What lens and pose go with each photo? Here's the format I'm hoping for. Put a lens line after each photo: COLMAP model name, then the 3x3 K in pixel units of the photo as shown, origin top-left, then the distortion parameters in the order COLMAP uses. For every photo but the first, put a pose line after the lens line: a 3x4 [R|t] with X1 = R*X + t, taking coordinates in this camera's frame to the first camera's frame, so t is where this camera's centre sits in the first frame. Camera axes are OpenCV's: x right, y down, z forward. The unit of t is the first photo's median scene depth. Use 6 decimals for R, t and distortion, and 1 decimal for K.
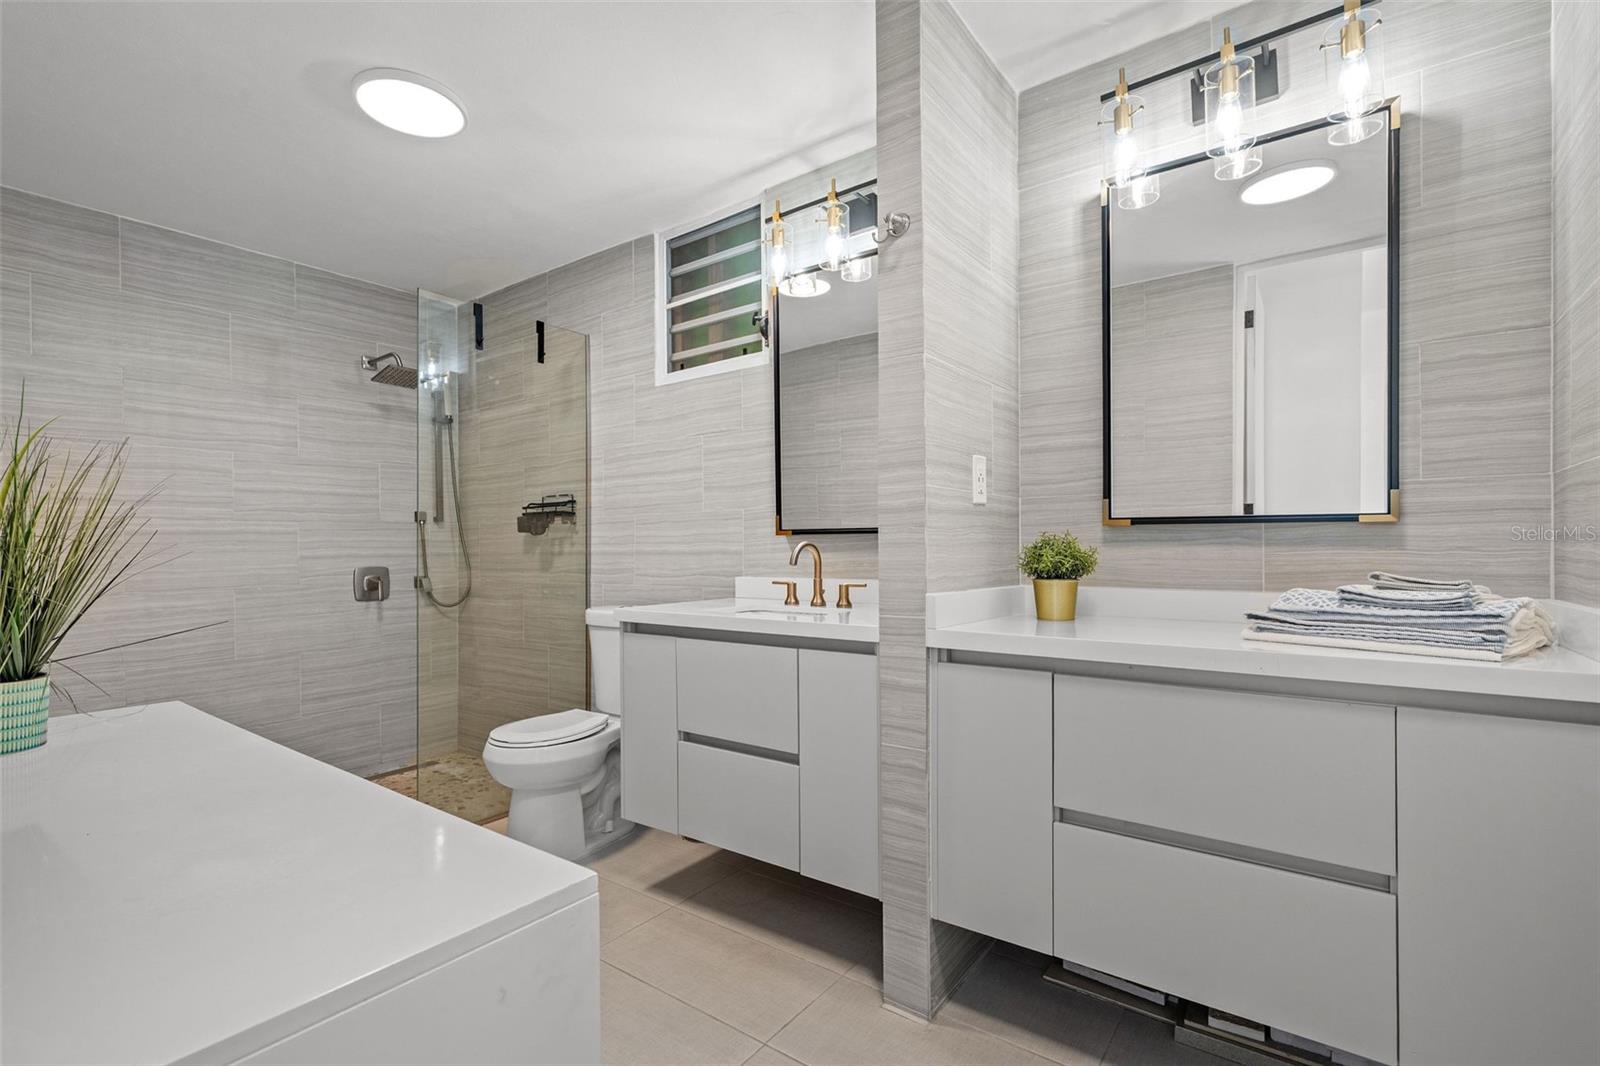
lens RADIAL K [[717.3, 0, 792.9], [0, 717.3, 534.1], [0, 0, 1]] dist [-0.010950, 0.007624]
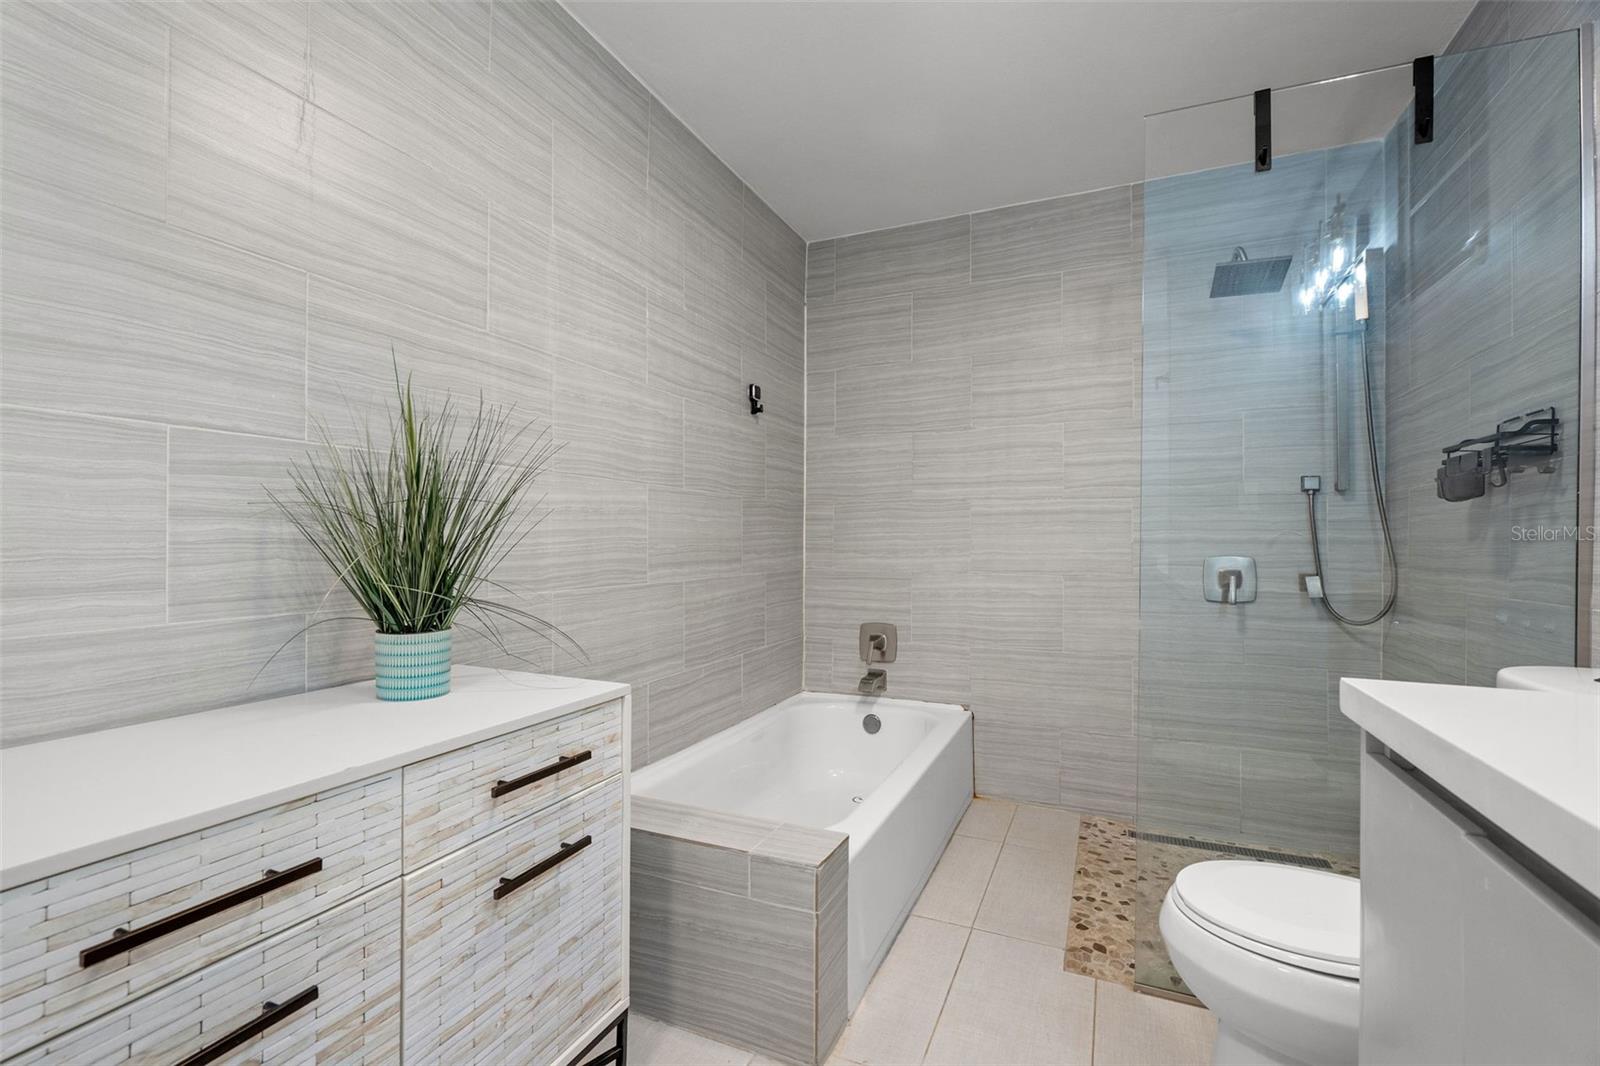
lens RADIAL K [[717.3, 0, 792.9], [0, 717.3, 534.1], [0, 0, 1]] dist [-0.010950, 0.007624]
pose [[0.213371, 0.001112, -0.976971, 0.027146], [0.006350, 0.999977, 0.002525, 0.019898], [0.976951, -0.006743, 0.213359, 0.442215]]
